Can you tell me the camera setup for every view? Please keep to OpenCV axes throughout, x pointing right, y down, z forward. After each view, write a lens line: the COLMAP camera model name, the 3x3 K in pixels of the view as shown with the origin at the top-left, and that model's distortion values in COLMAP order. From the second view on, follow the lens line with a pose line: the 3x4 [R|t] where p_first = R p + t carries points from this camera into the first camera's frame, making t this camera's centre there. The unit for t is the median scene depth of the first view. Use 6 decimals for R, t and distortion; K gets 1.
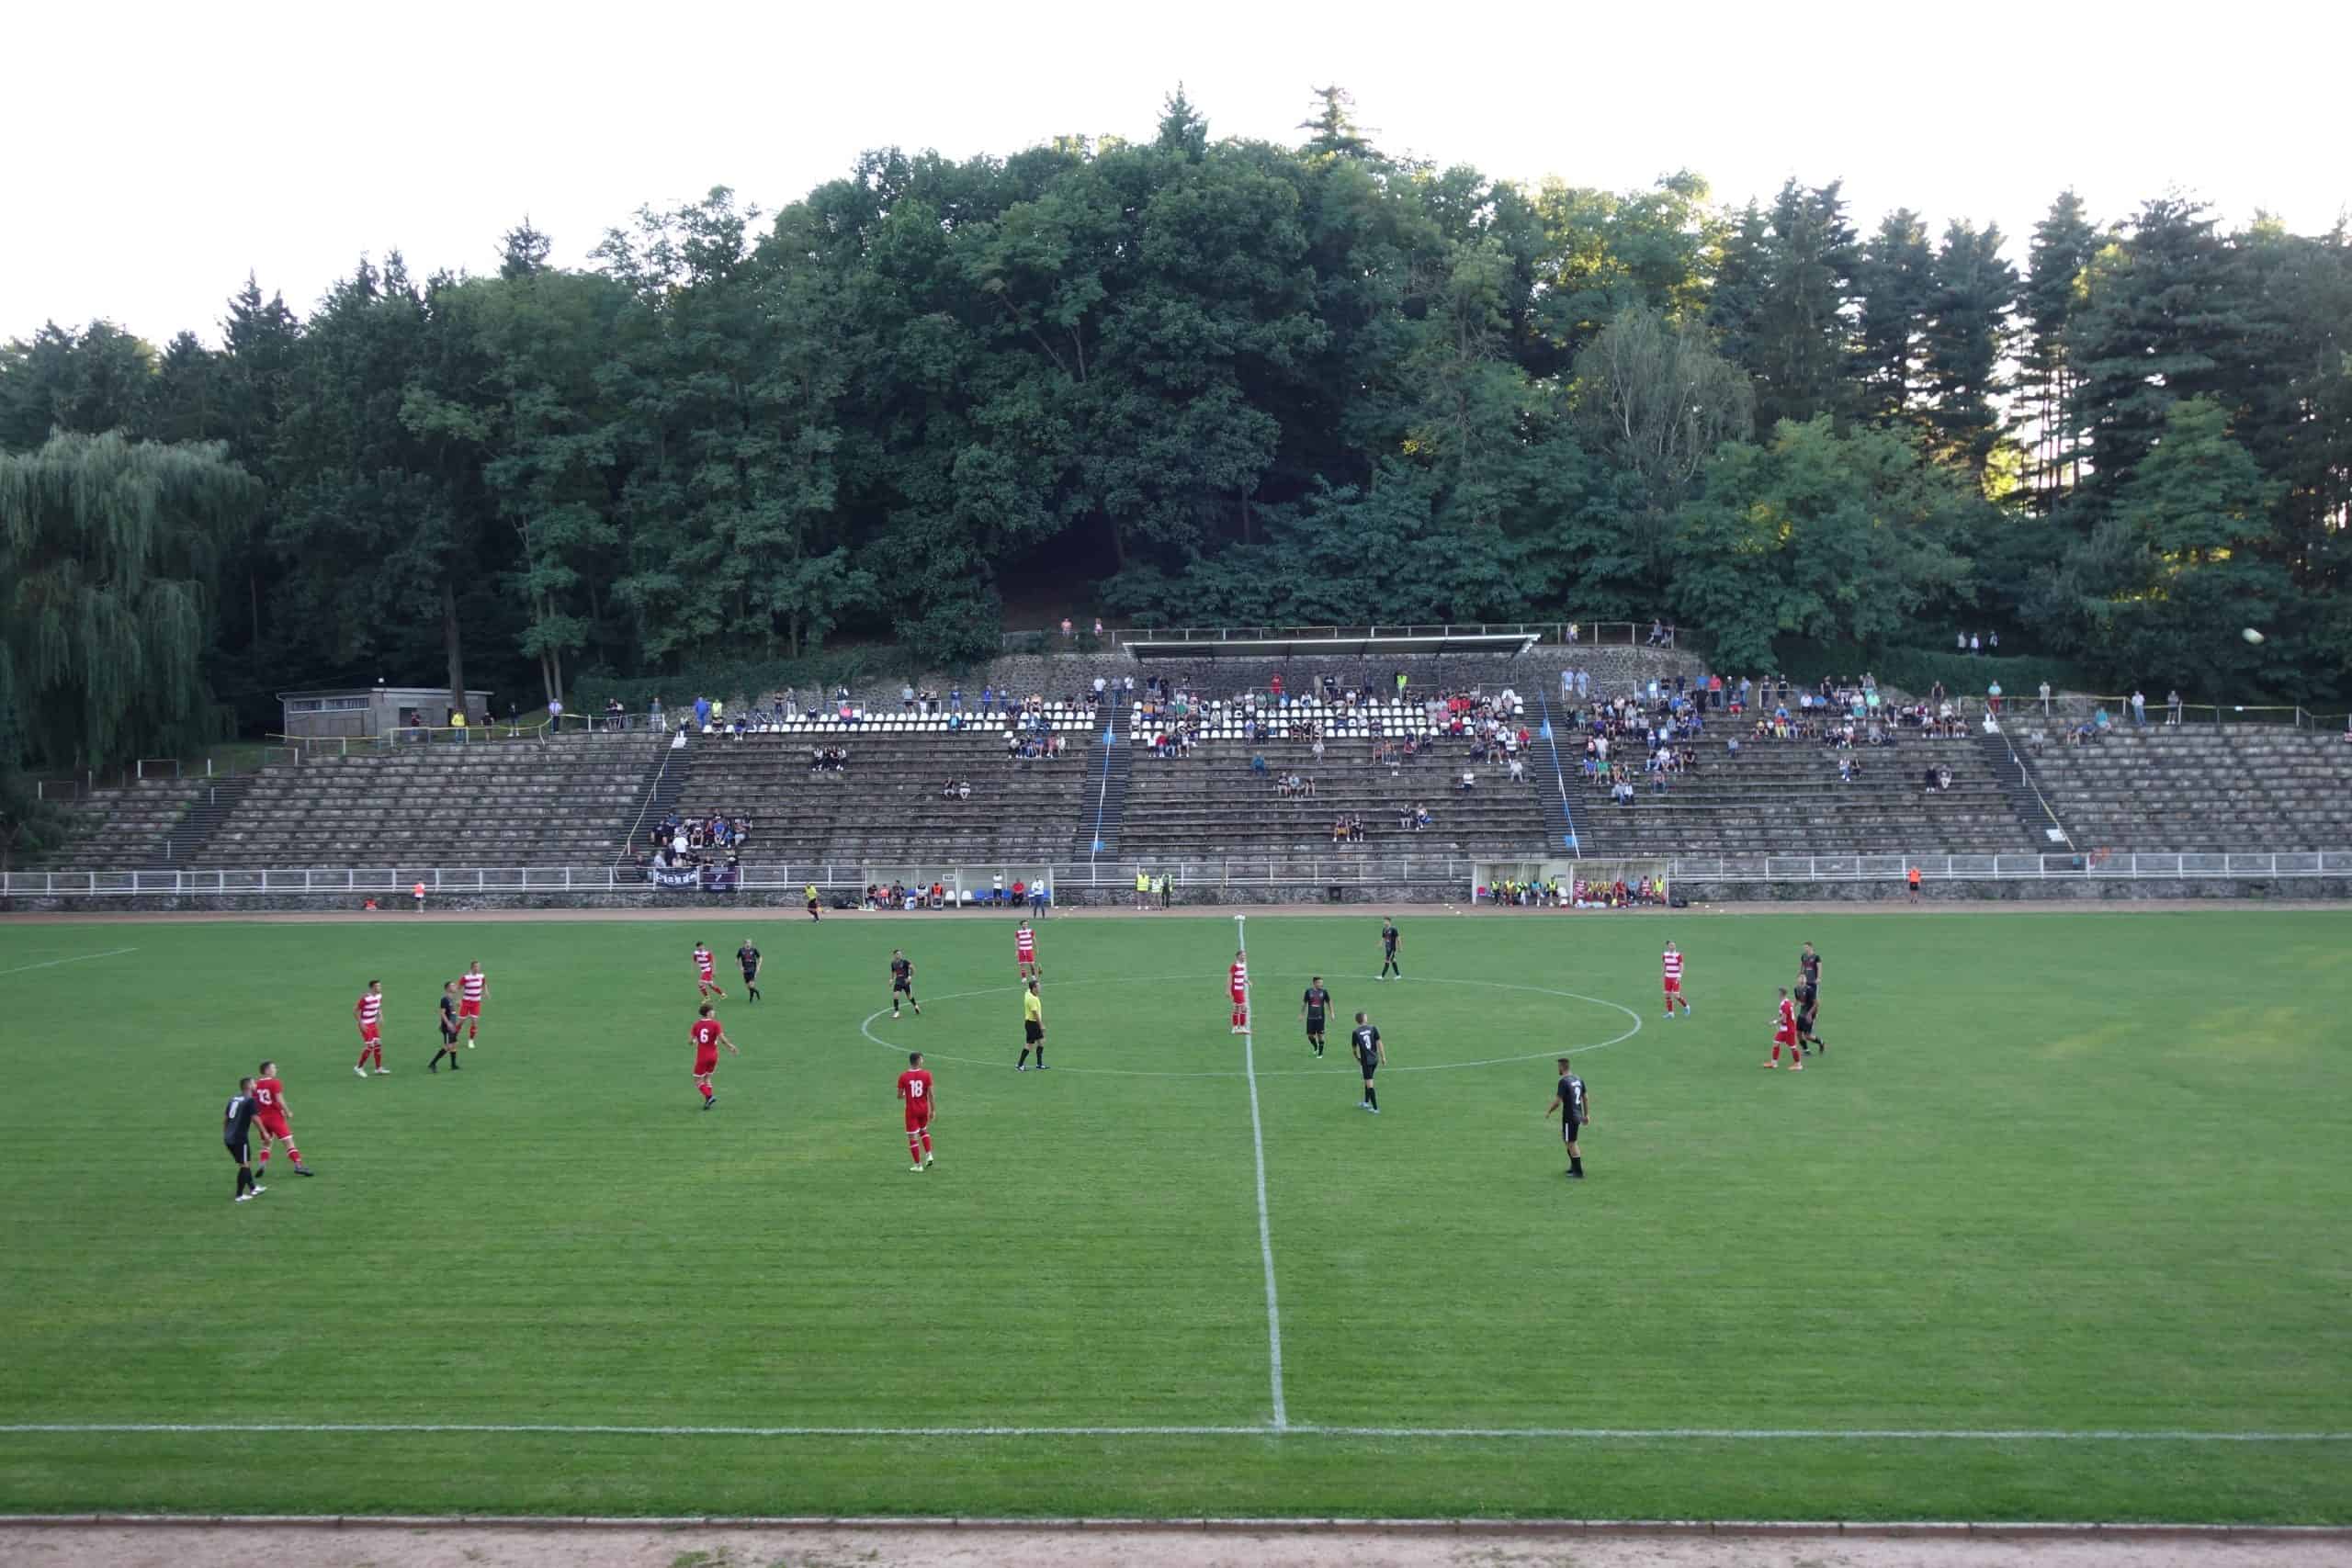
lens RADIAL K [[1961.2, 0, 1182.1], [0, 1961.2, 774.4], [0, 0, 1]] dist [0.013977, -0.018667]
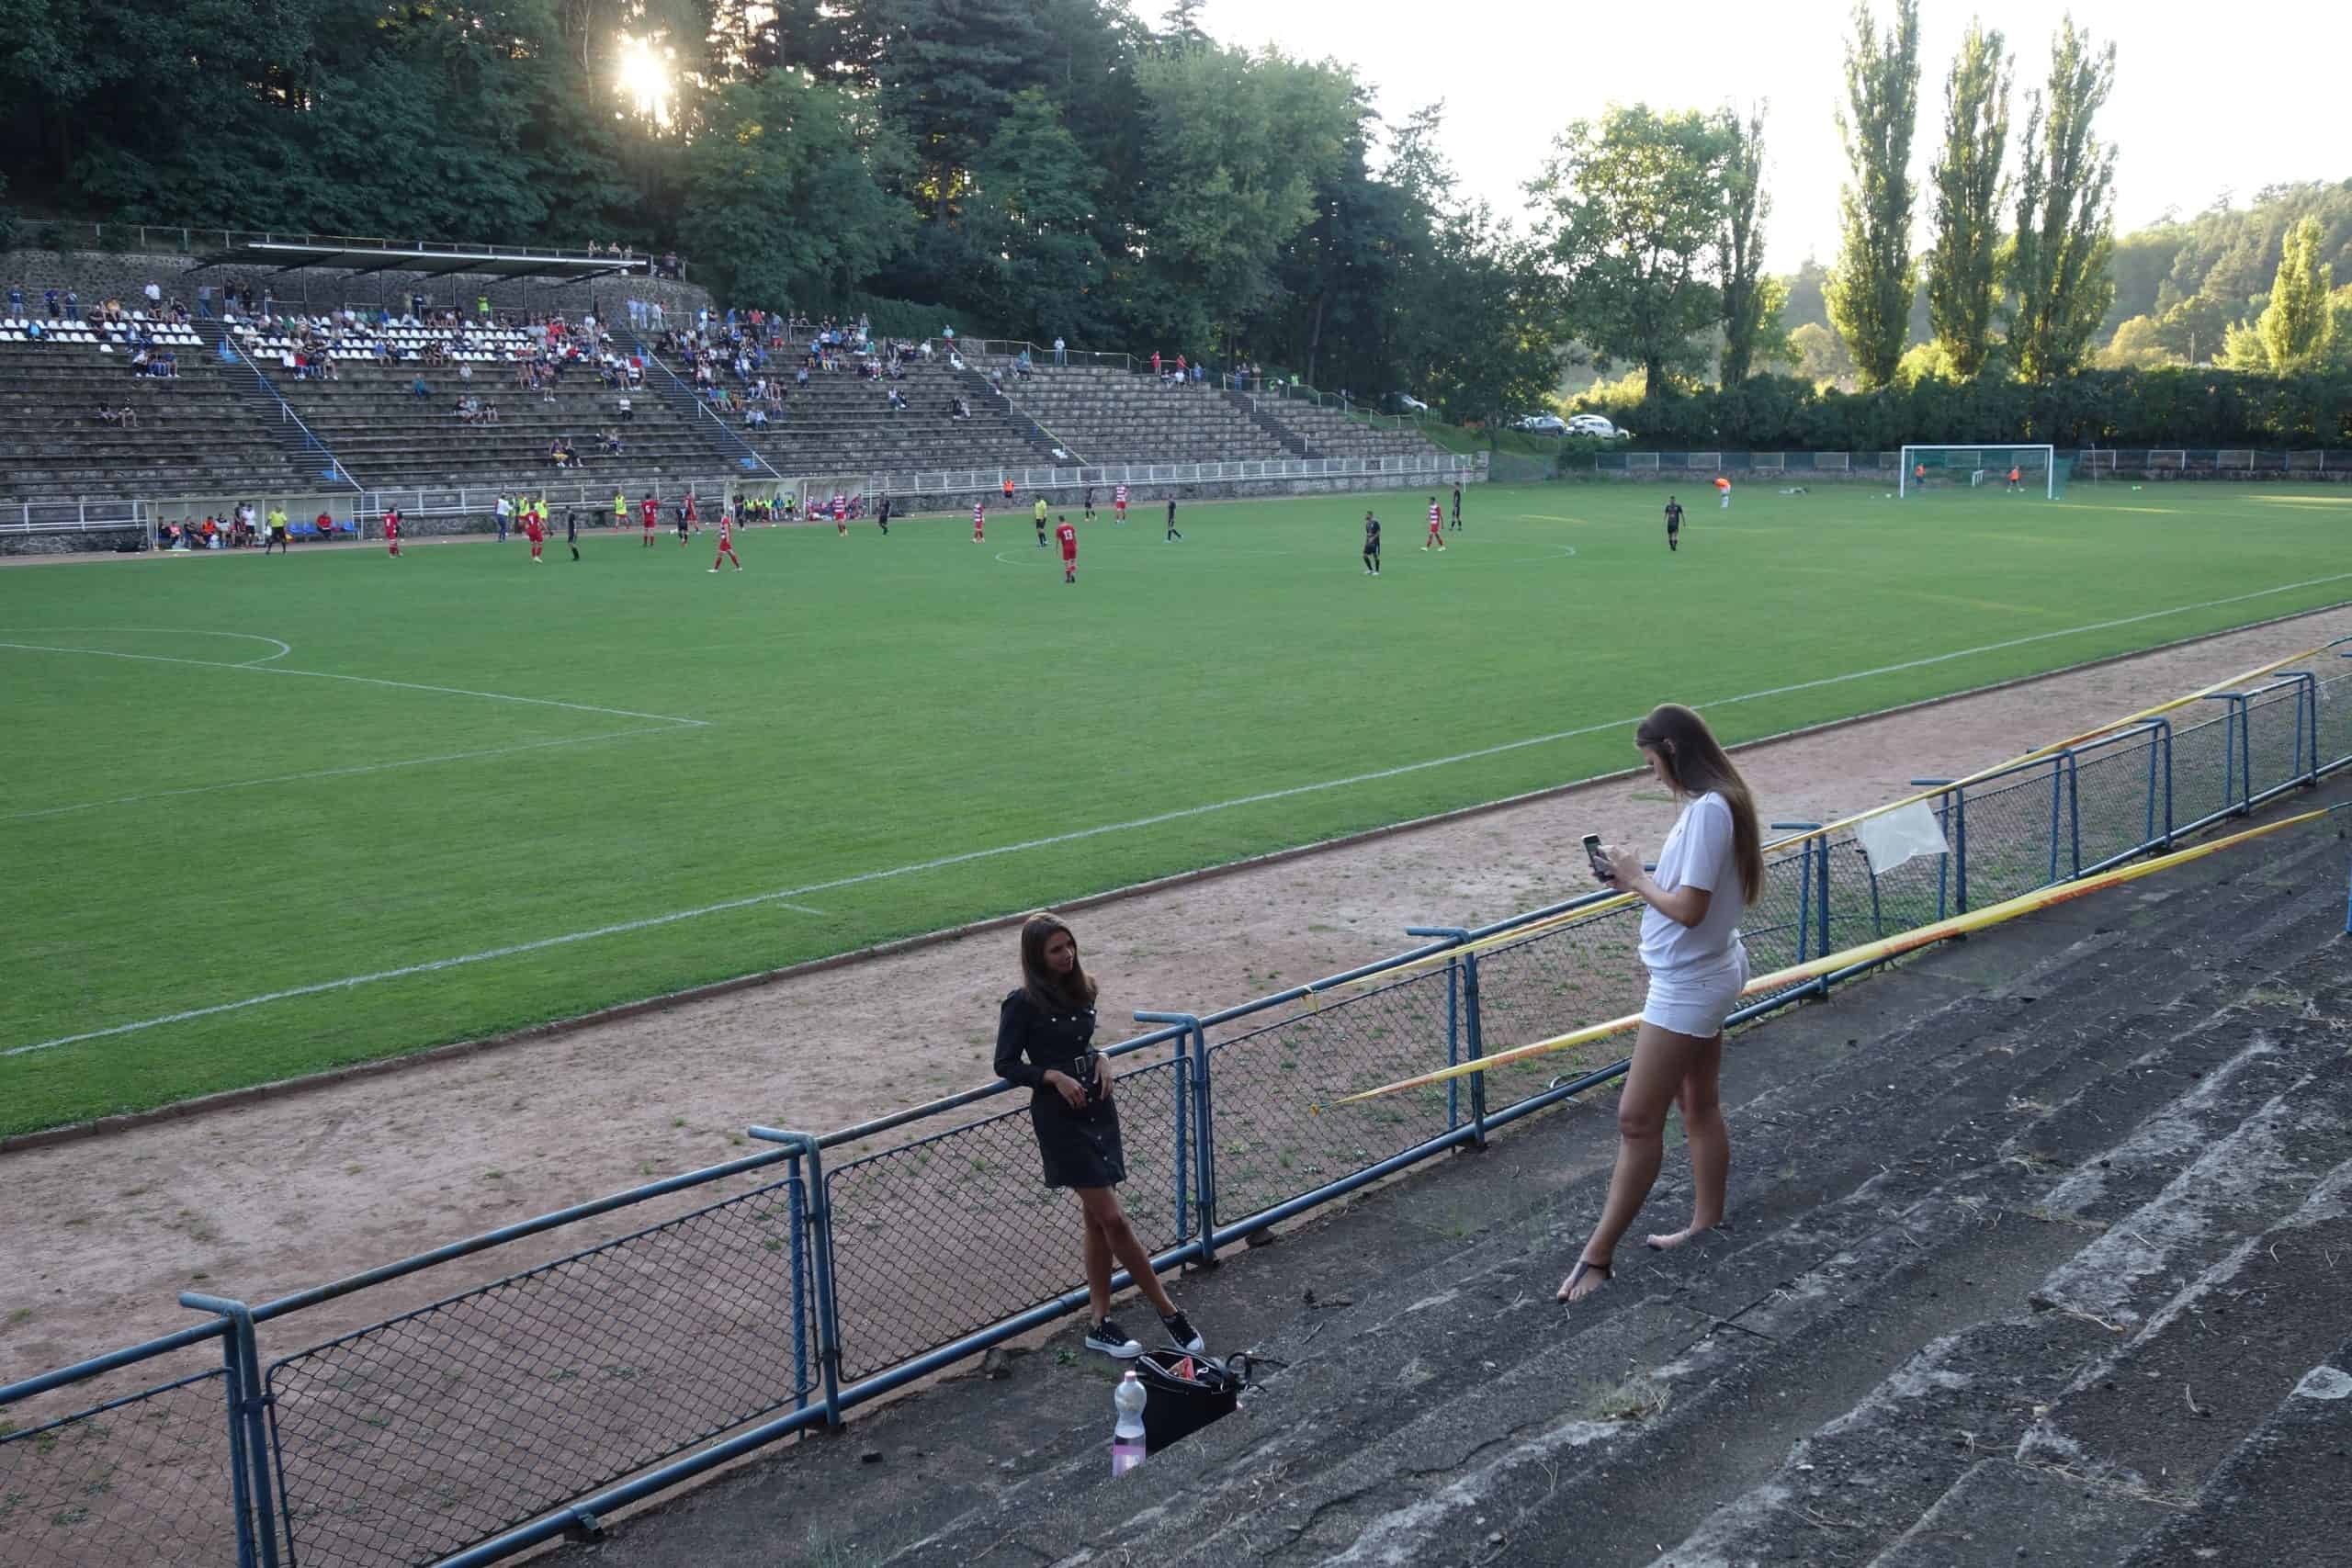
lens RADIAL K [[2322.7, 0, 1171.8], [0, 2322.7, 781.8], [0, 0, 1]] dist [0.010504, 0.000000]
pose [[0.624788, -0.117540, 0.771897, -0.570350], [0.007177, 0.989427, 0.144855, 0.020864], [-0.780762, -0.084964, 0.619025, 0.021151]]
